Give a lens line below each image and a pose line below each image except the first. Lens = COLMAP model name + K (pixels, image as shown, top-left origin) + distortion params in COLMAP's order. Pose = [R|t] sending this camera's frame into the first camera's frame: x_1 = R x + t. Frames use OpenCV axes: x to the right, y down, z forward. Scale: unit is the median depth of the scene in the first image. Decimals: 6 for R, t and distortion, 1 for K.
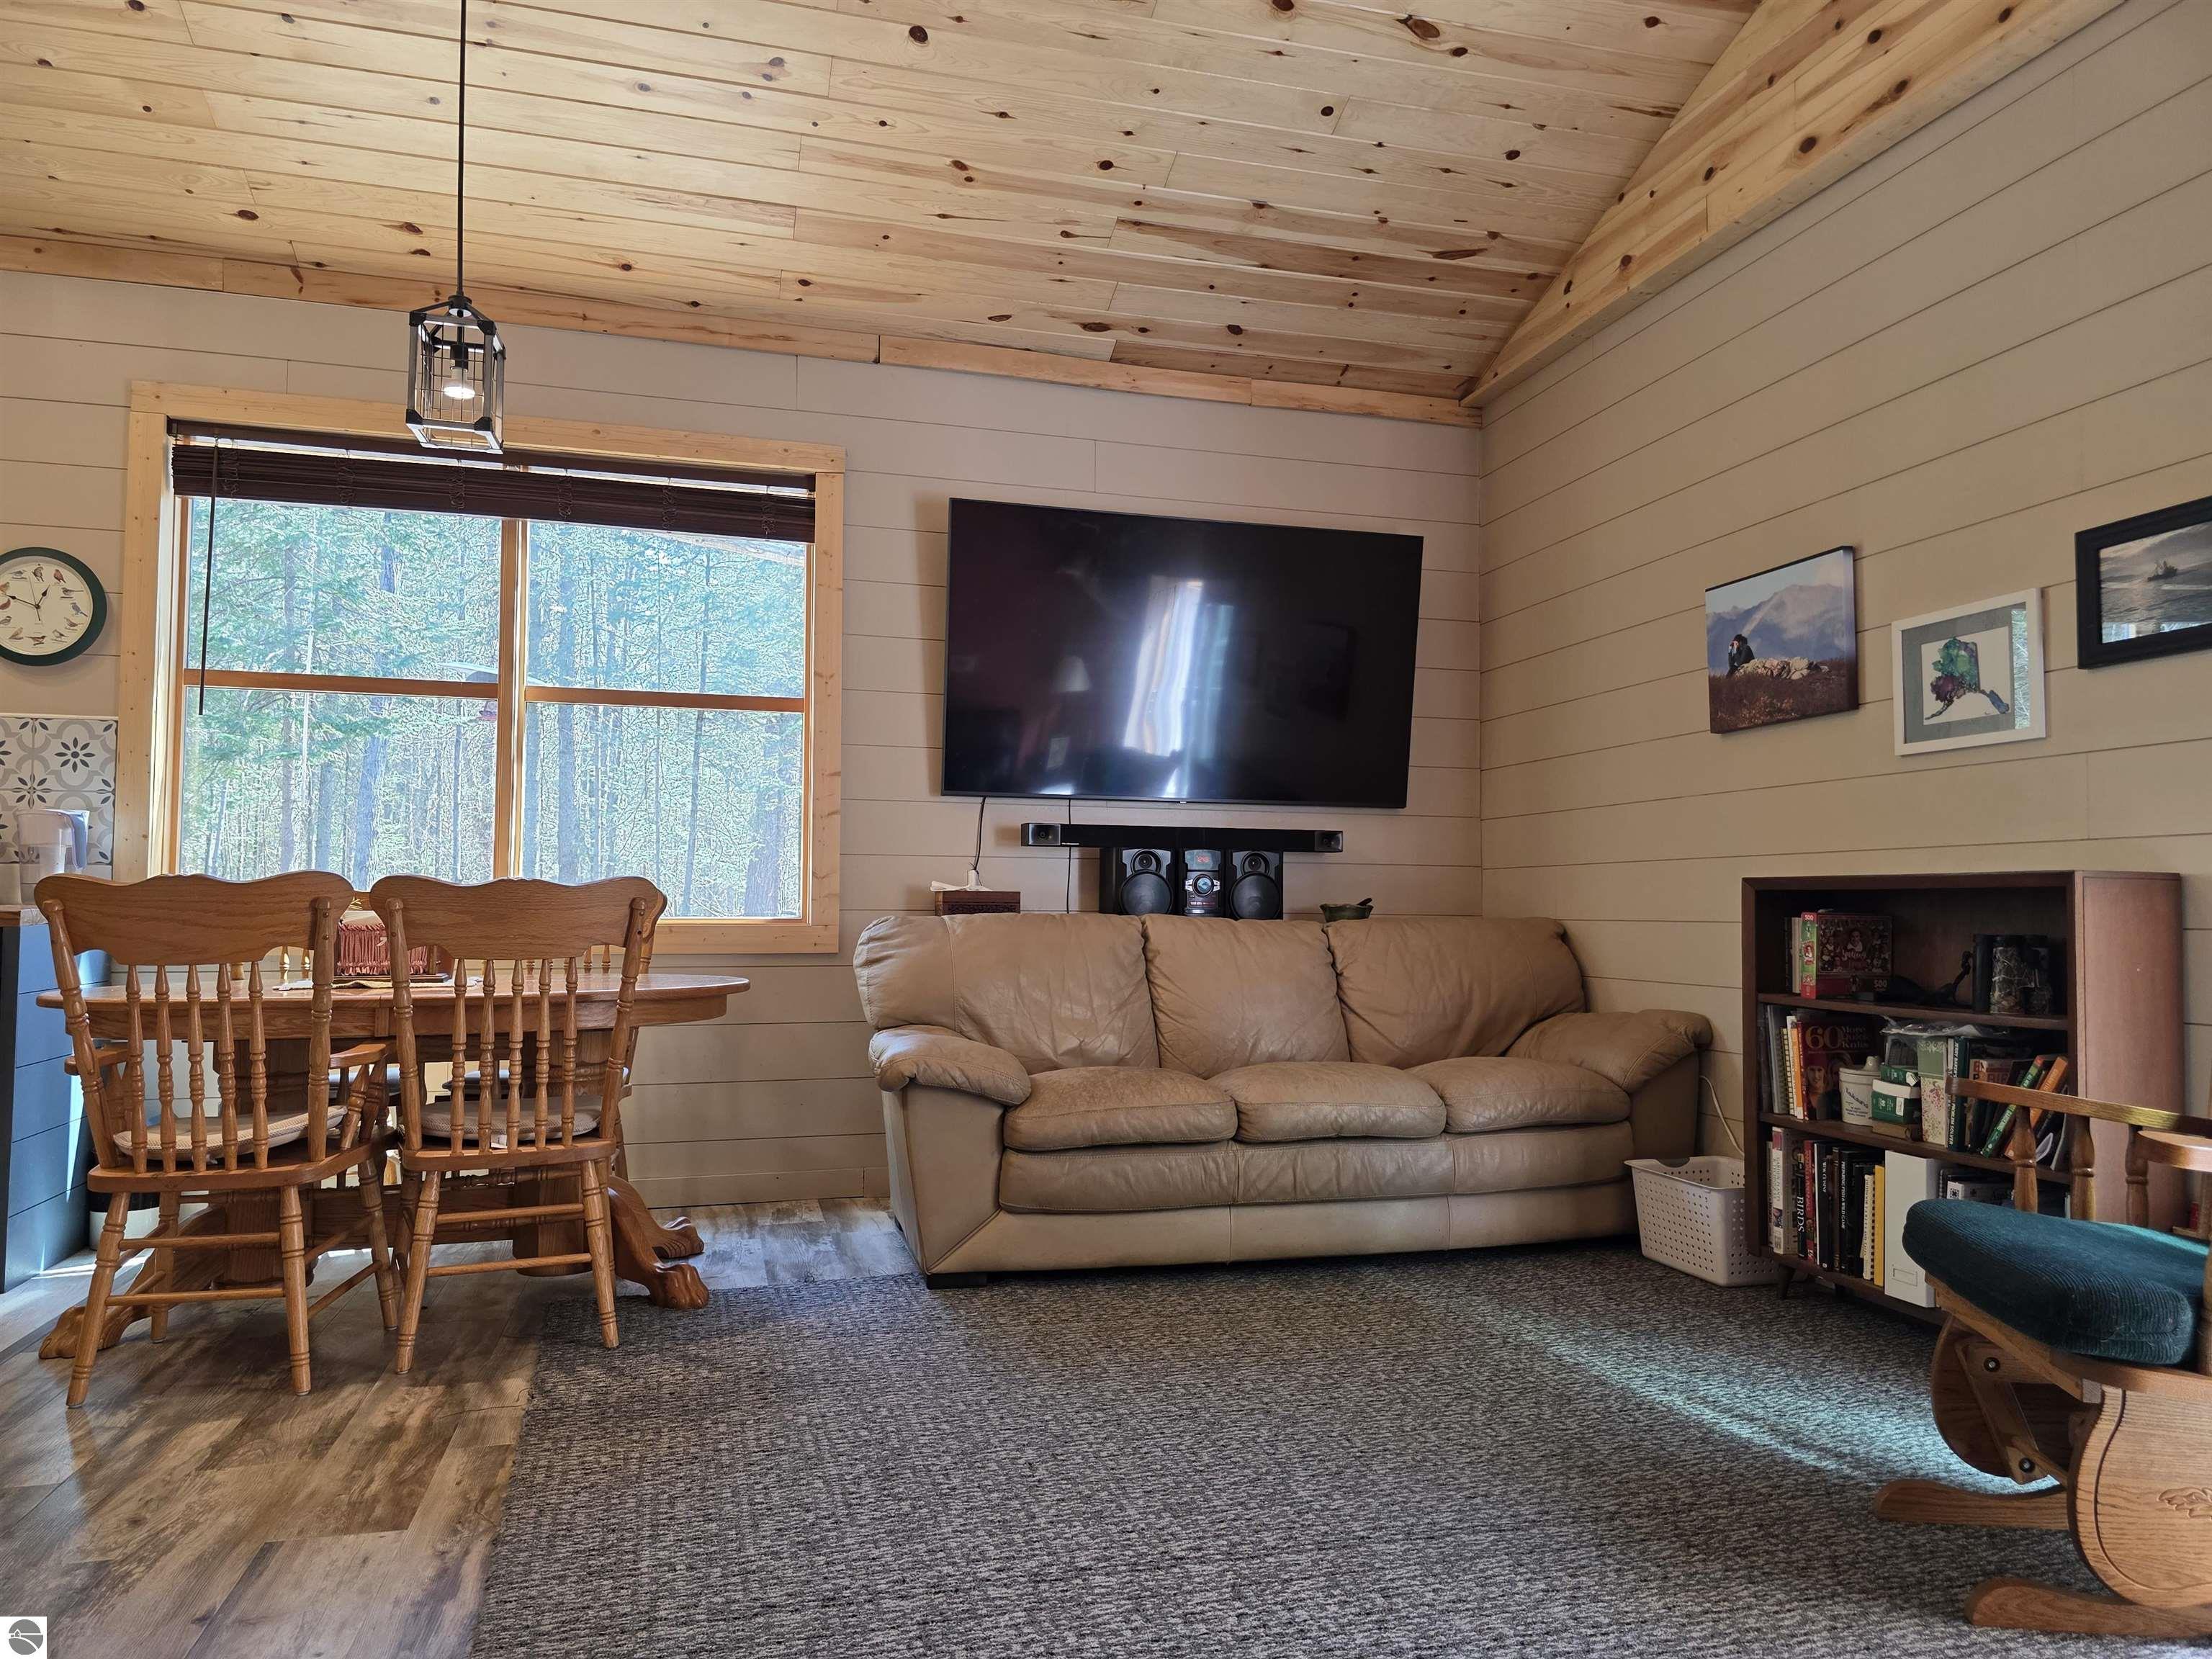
lens RADIAL K [[1482.3, 0, 1112.8], [0, 1482.3, 834.6], [0, 0, 1]] dist [0.058881, -0.051719]
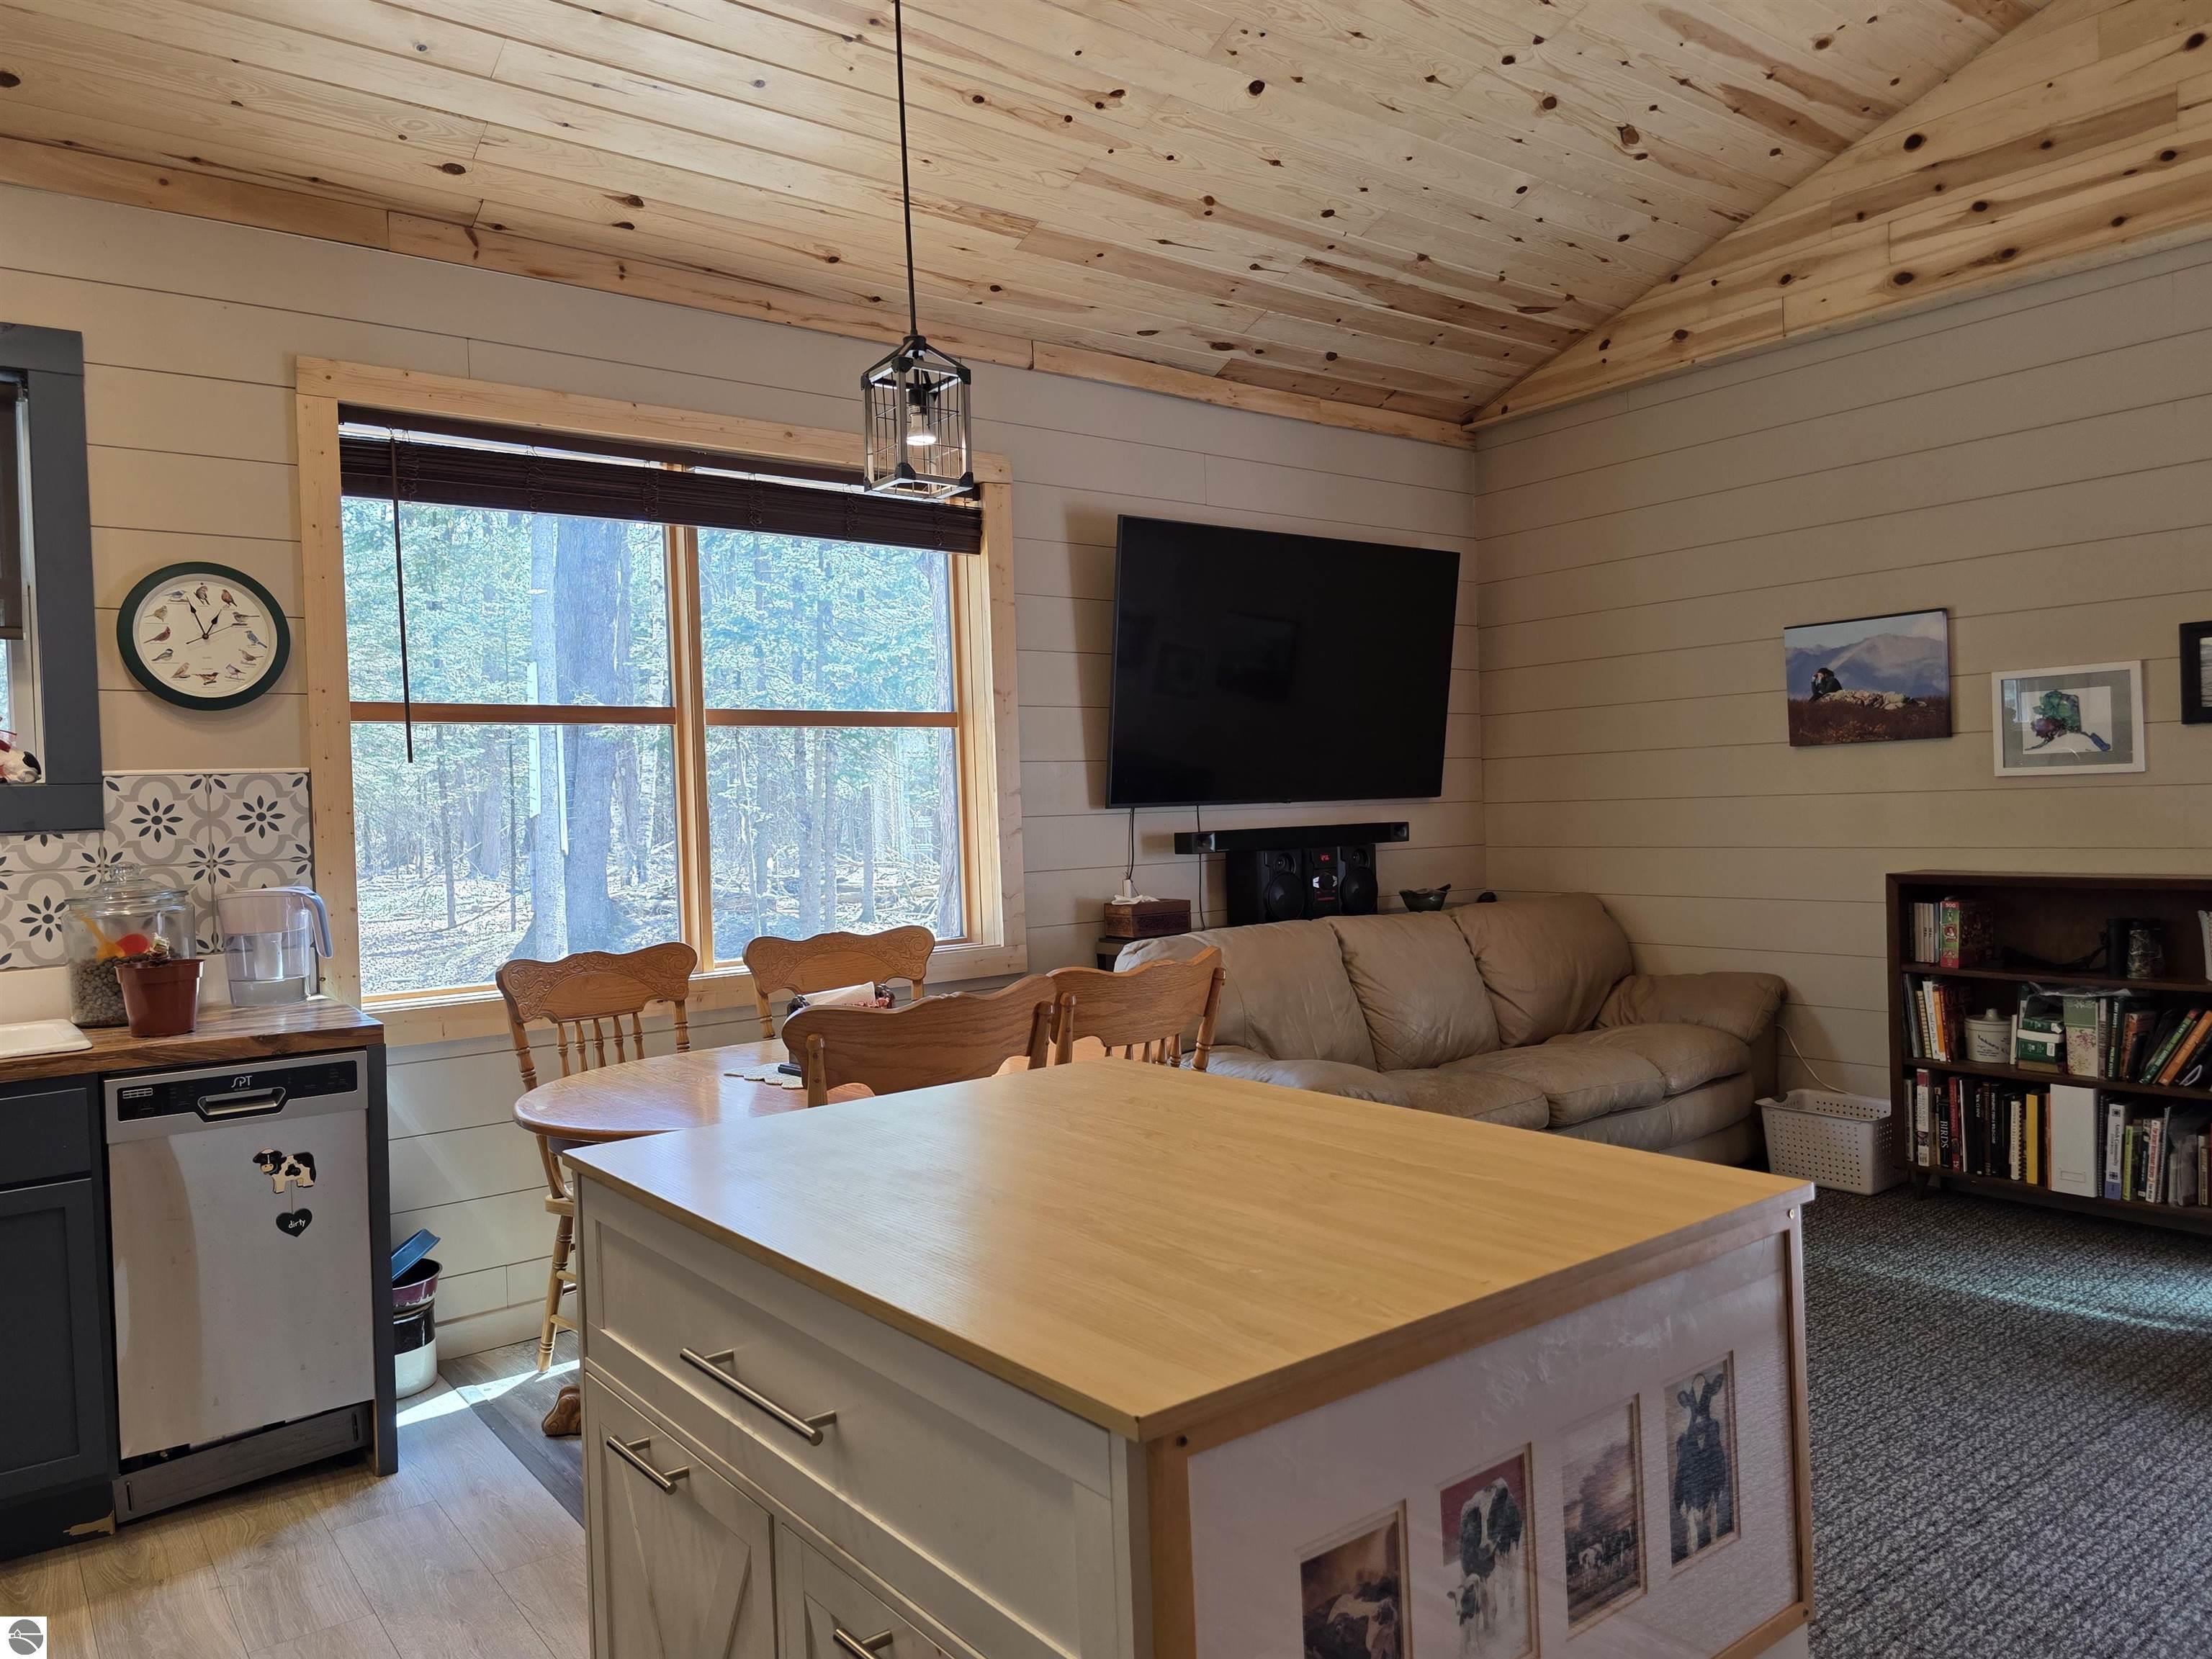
lens RADIAL K [[1519.3, 0, 1109.6], [0, 1519.3, 813.4], [0, 0, 1]] dist [0.063501, -0.060604]
pose [[0.925601, -0.039799, 0.376403, -0.636382], [0.020314, 0.998247, 0.055596, -0.101774], [-0.377956, -0.043813, 0.924786, 0.052335]]
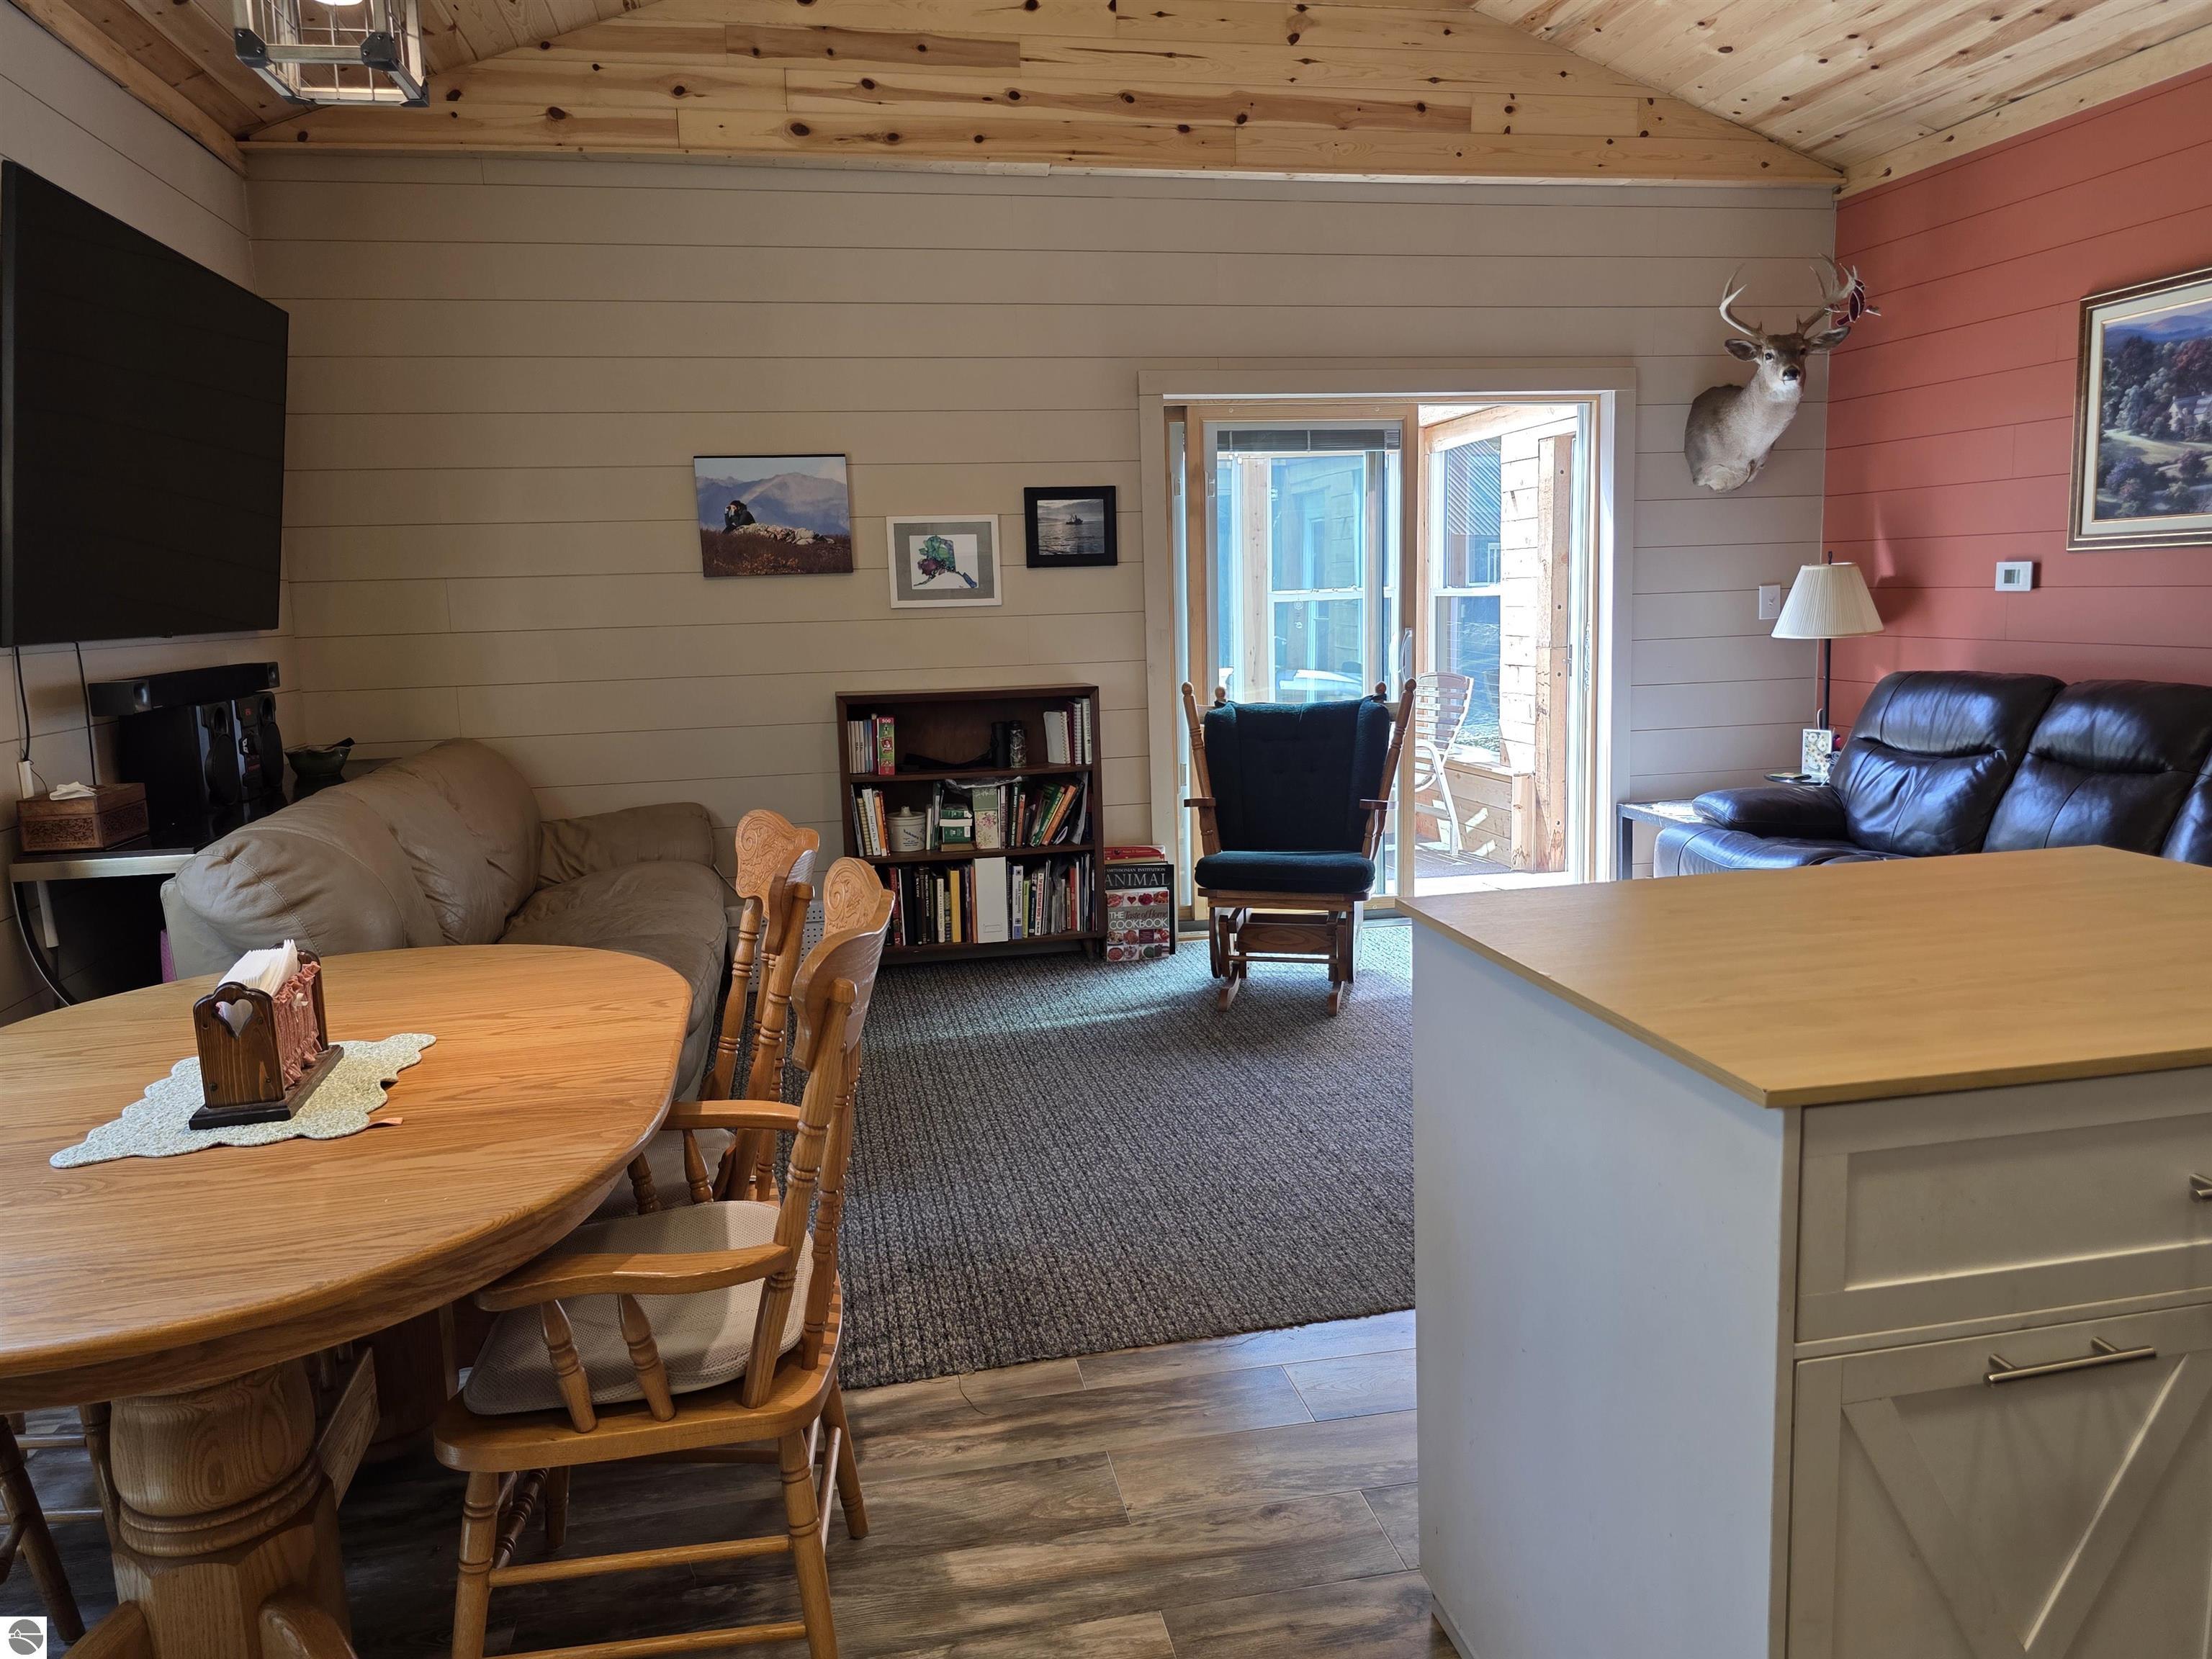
lens RADIAL K [[1519.3, 0, 1109.6], [0, 1519.3, 813.4], [0, 0, 1]] dist [0.063501, -0.060604]
pose [[0.072586, -0.154555, 0.985314, -0.923071], [-0.019431, 0.987514, 0.156331, -0.084895], [-0.997173, -0.030493, 0.068677, 0.618740]]
